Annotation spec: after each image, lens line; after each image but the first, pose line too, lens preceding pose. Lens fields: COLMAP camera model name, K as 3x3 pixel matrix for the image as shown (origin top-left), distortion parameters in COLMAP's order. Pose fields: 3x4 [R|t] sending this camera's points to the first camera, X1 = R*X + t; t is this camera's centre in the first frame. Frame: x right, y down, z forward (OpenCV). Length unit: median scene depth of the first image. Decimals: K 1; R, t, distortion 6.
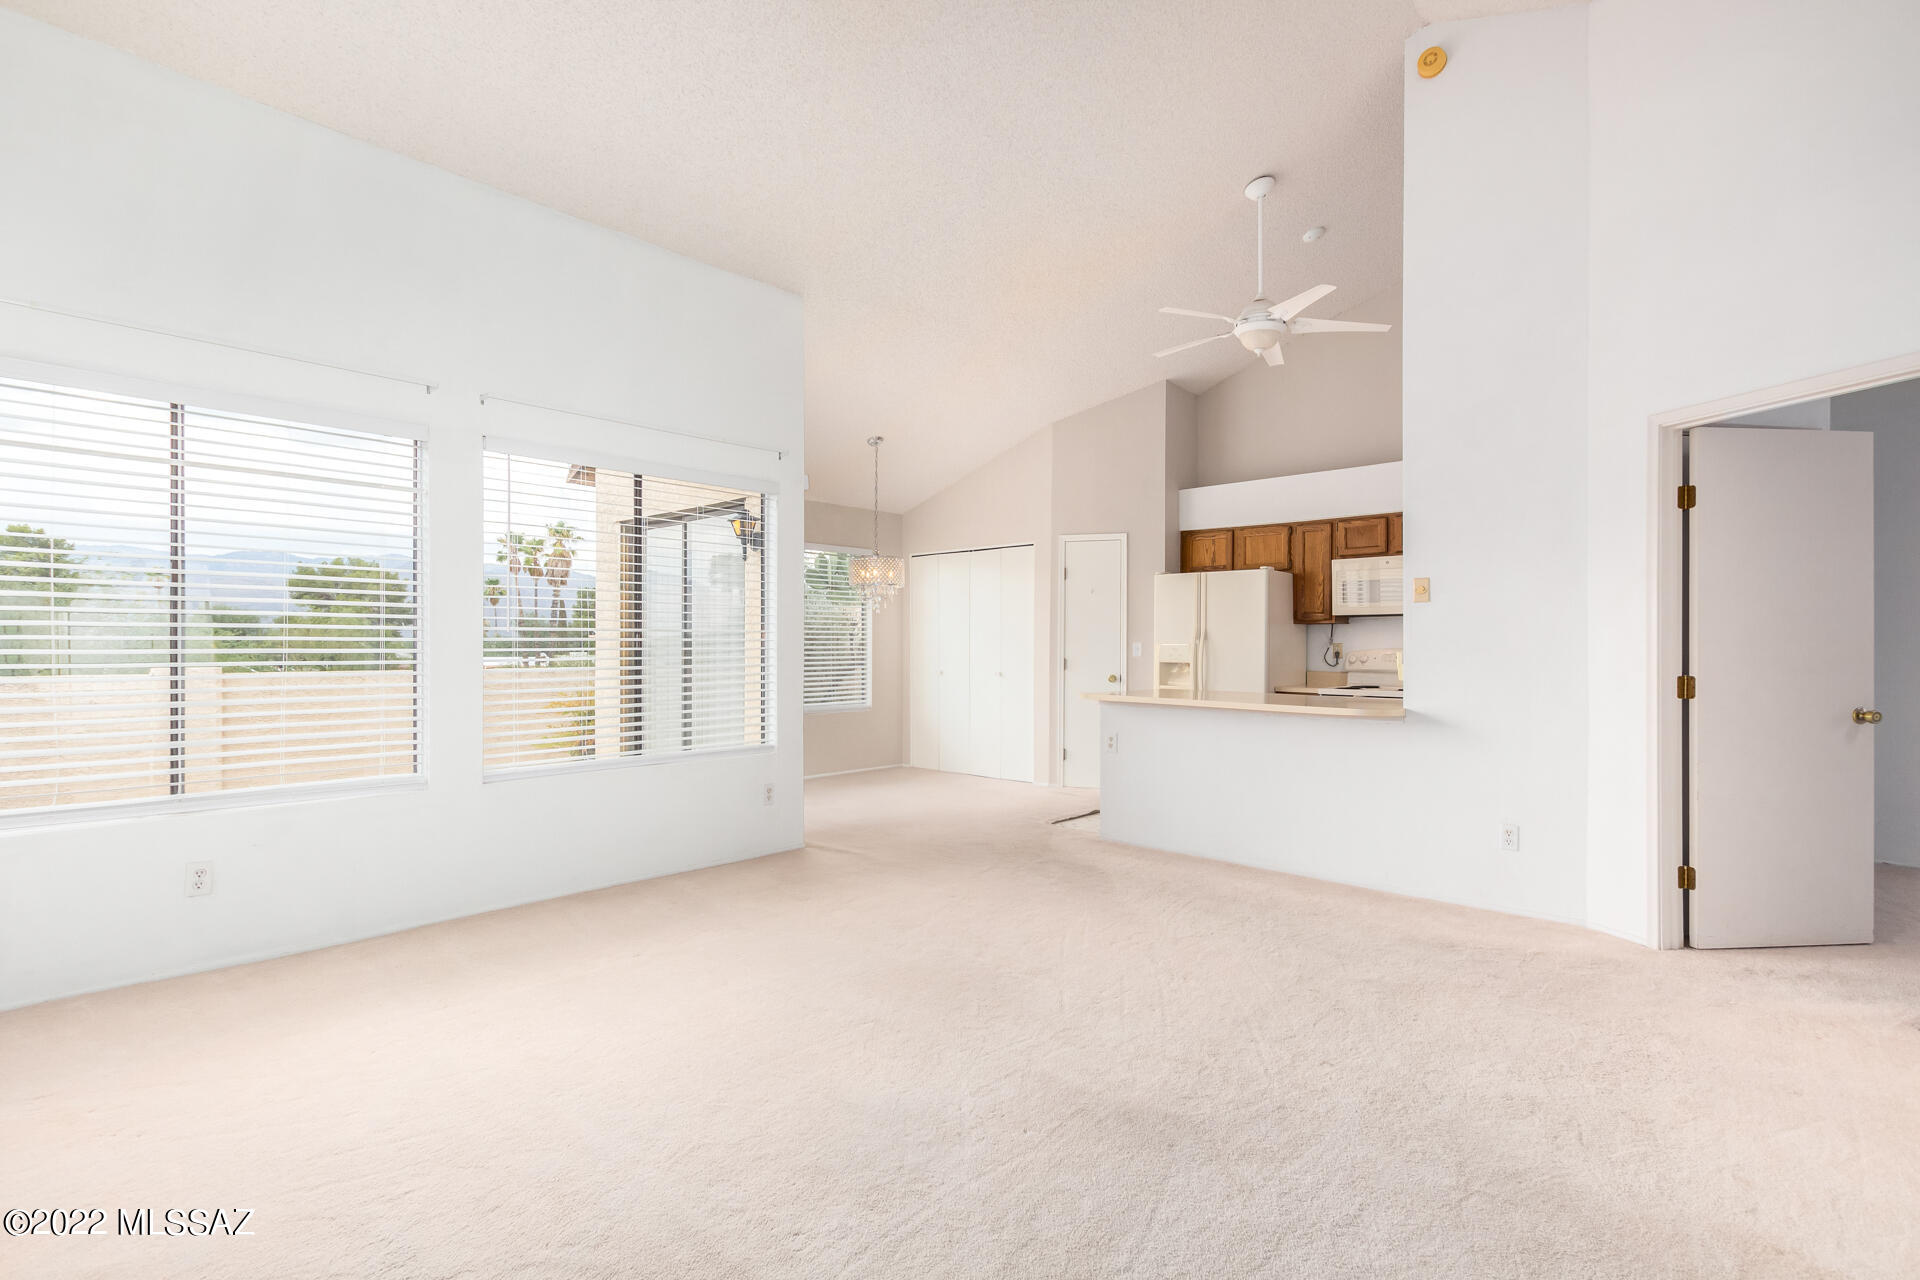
lens RADIAL K [[891.3, 0, 969.3], [0, 891.3, 640.1], [0, 0, 1]] dist [0.007850, -0.002760]
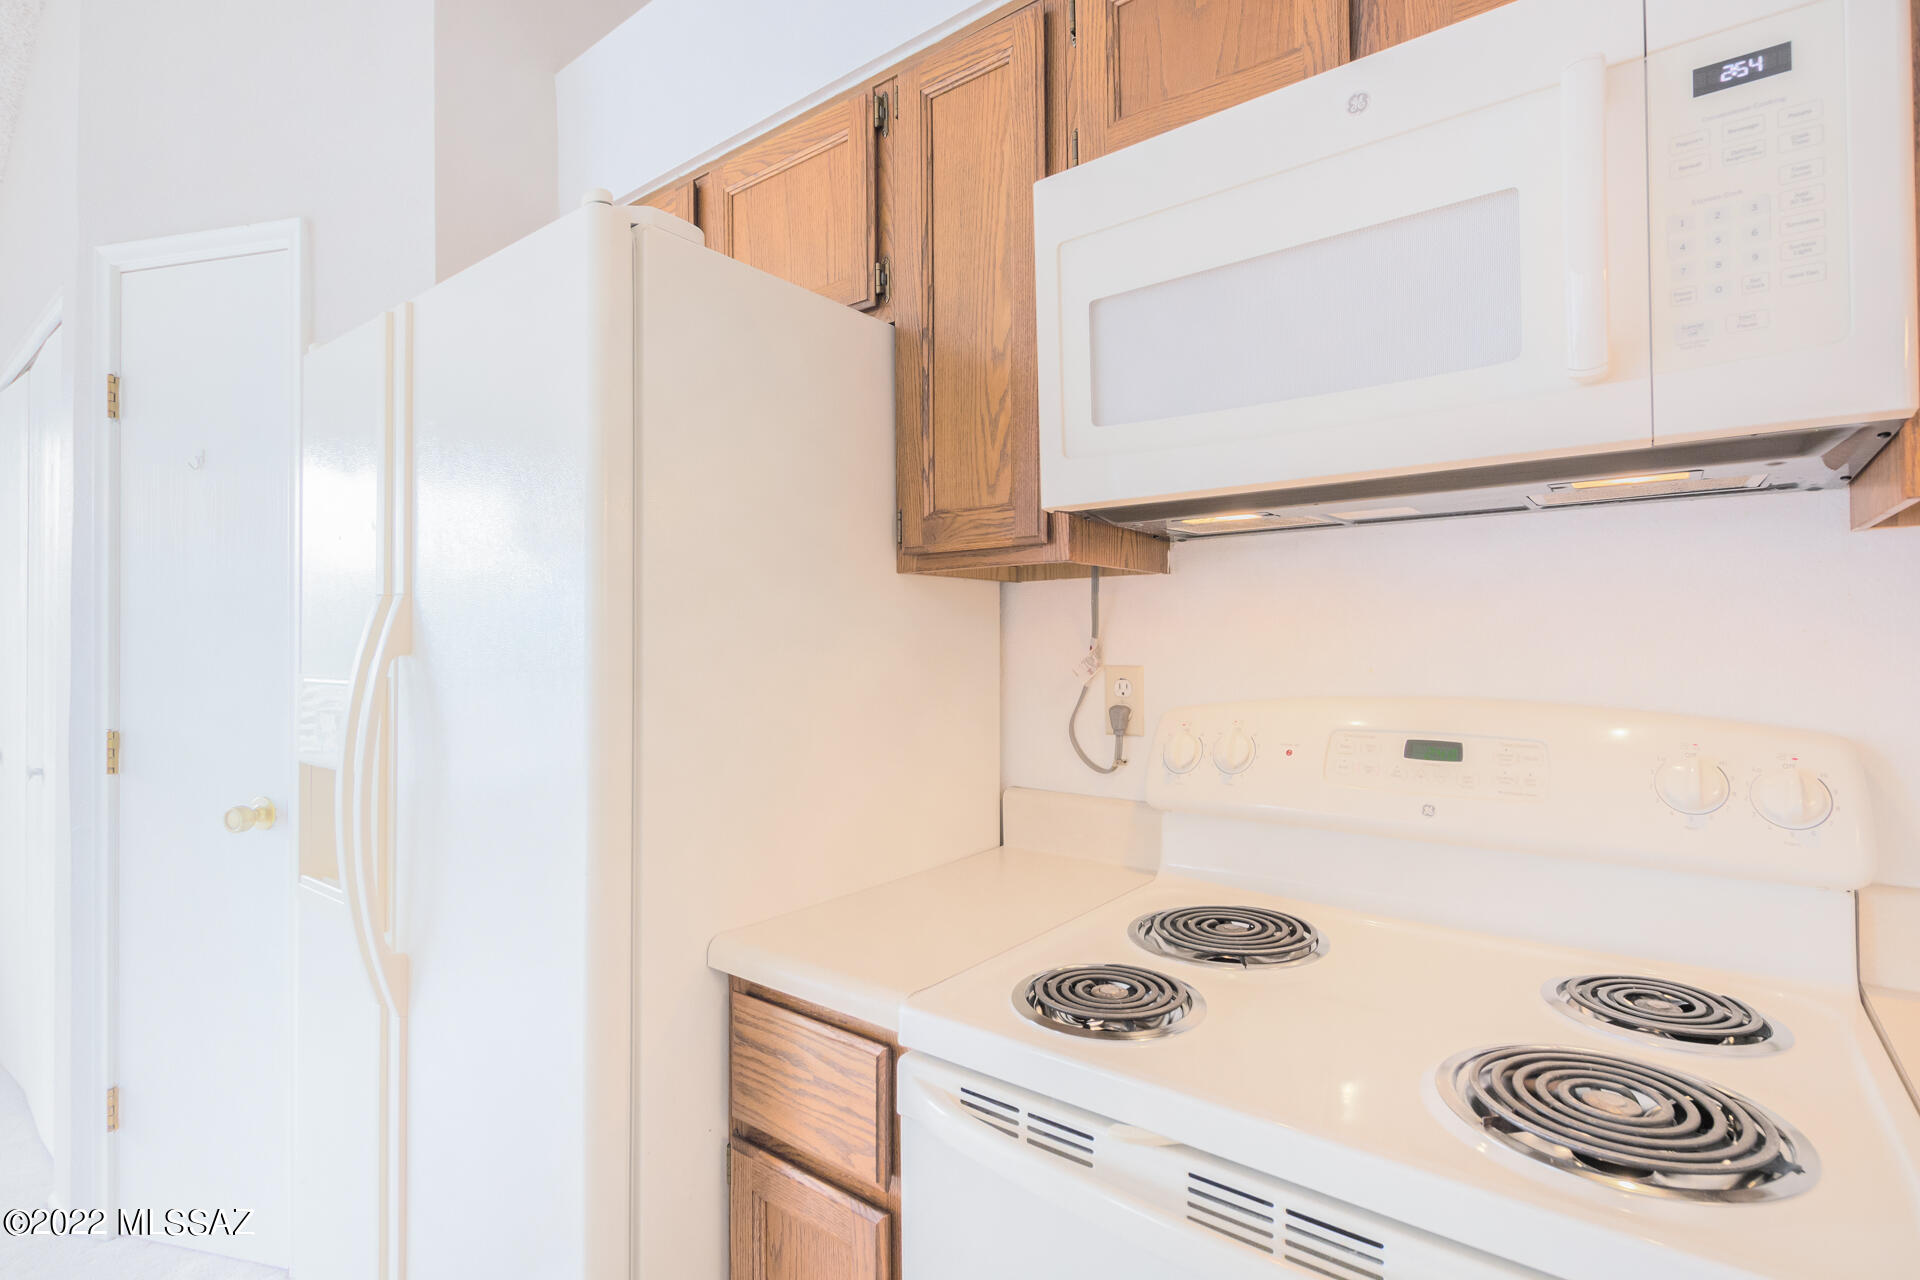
lens RADIAL K [[891.3, 0, 960.8], [0, 891.3, 648.1], [0, 0, 1]] dist [0.007850, -0.002760]
pose [[0.996839, -0.003874, 0.079357, 0.344430], [0.004273, 0.999979, -0.004858, -0.000174], [-0.079337, 0.005182, 0.996834, 0.761039]]
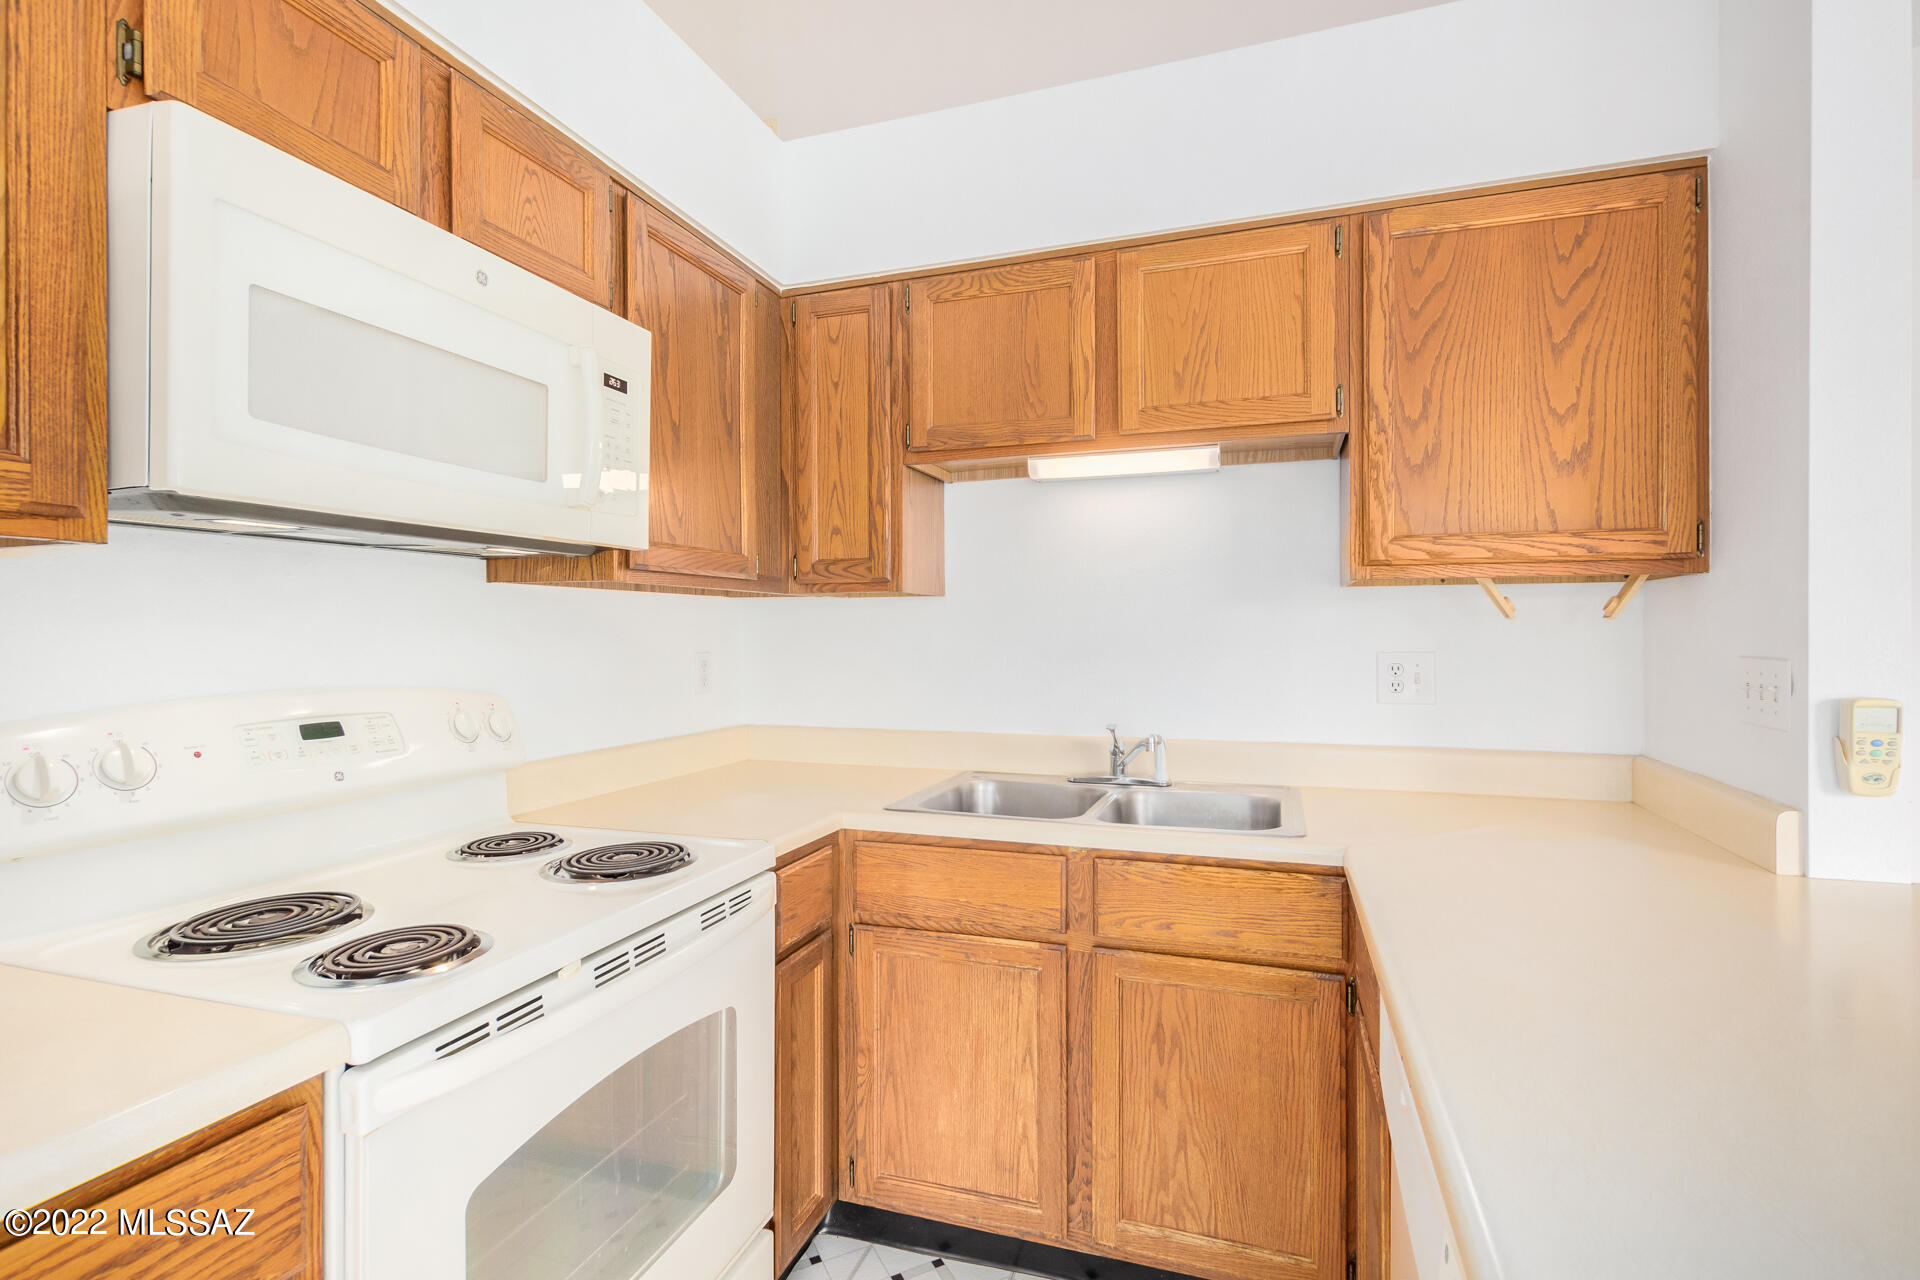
lens RADIAL K [[891.3, 0, 977.8], [0, 891.3, 634.9], [0, 0, 1]] dist [0.007850, -0.002760]
pose [[-0.395424, -0.003794, 0.918491, 0.203779], [0.000337, 0.999991, 0.004276, -0.004157], [-0.918499, 0.002000, -0.395419, 0.858234]]
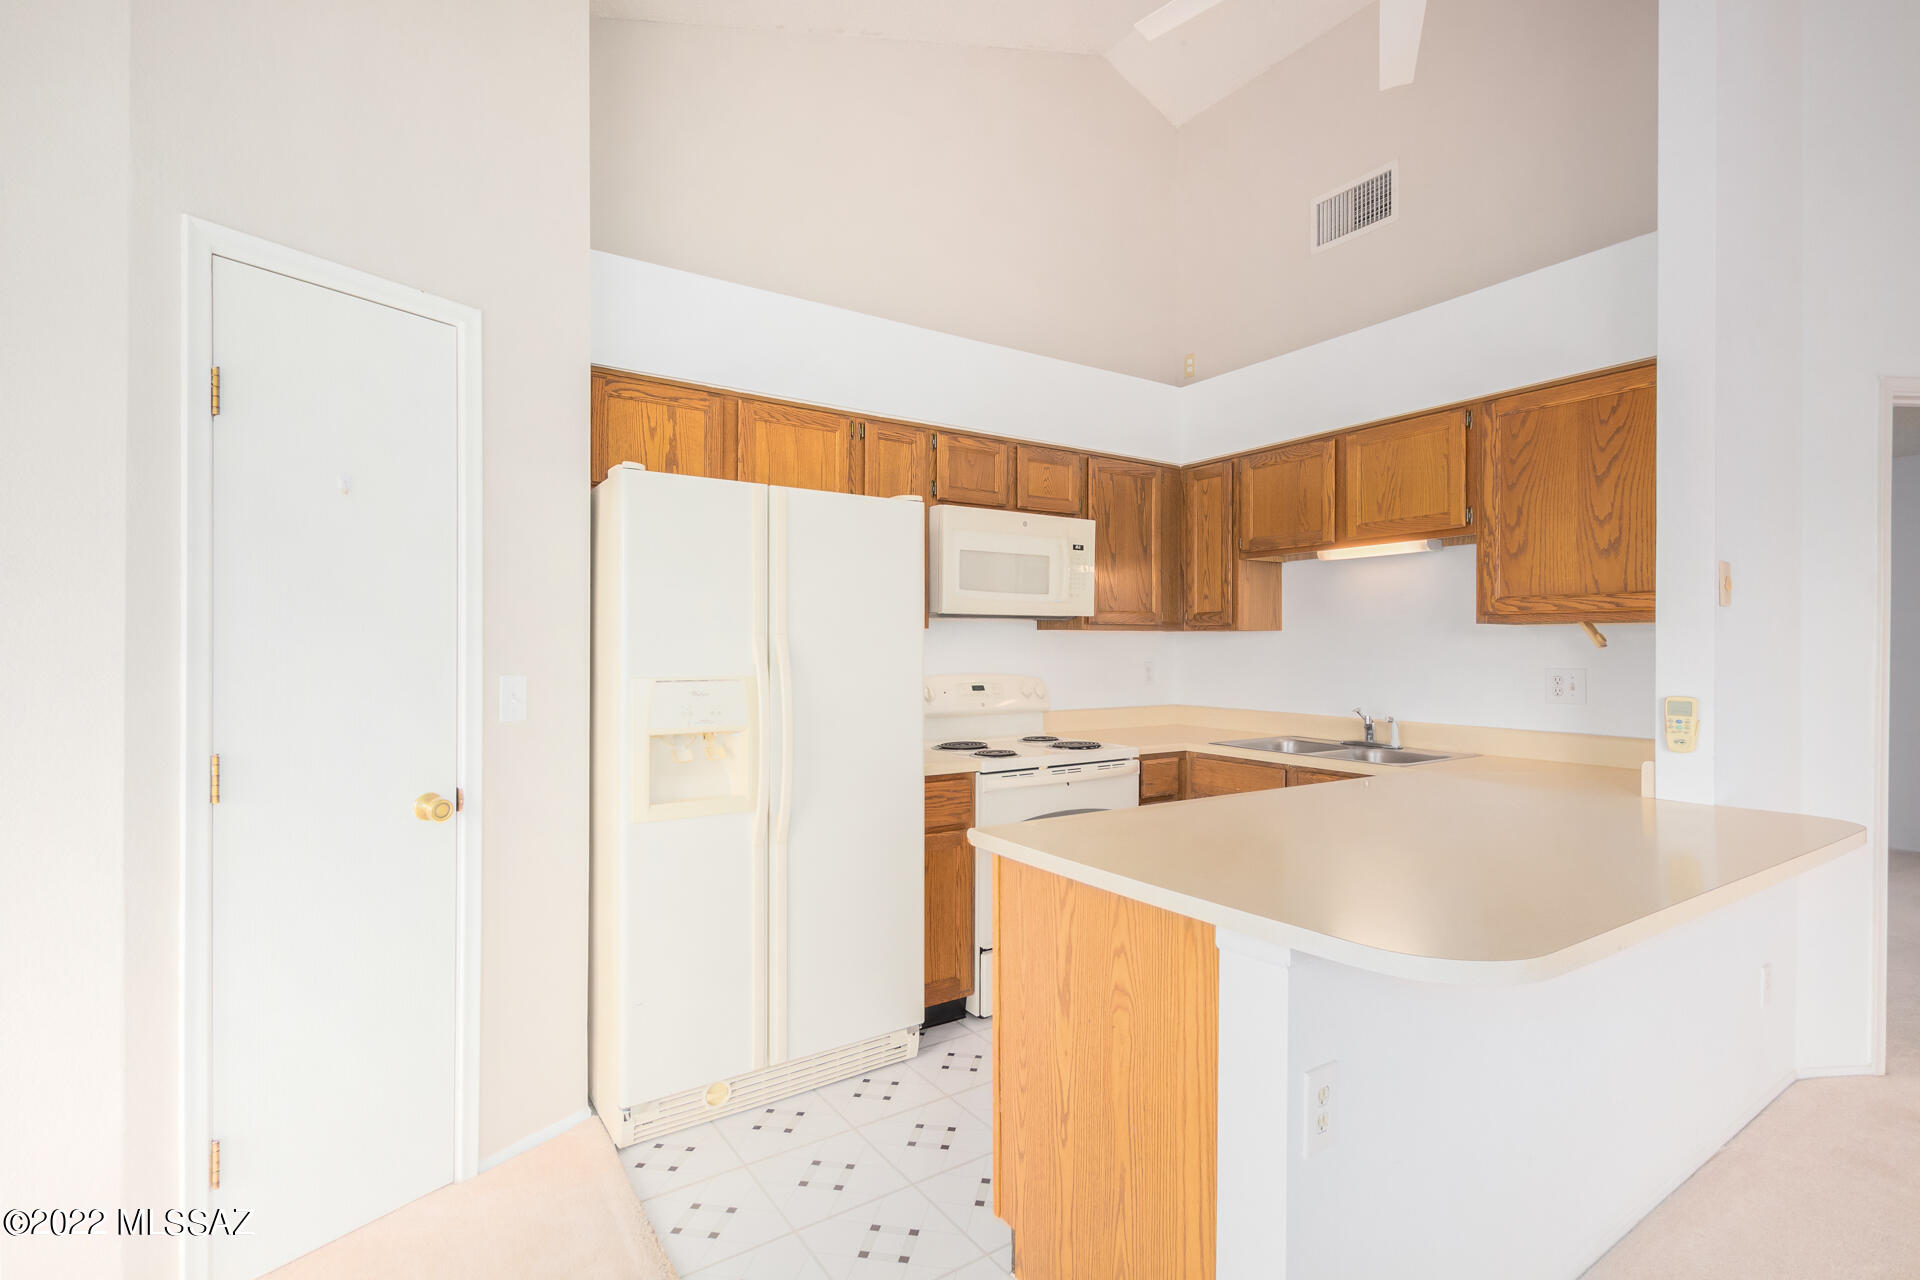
lens RADIAL K [[891.3, 0, 971.6], [0, 891.3, 648.2], [0, 0, 1]] dist [0.007850, -0.002760]
pose [[0.245874, -0.005183, 0.969288, -0.075482], [-0.000779, 0.999984, 0.005544, -0.009358], [-0.969301, -0.002118, 0.245866, 0.786011]]
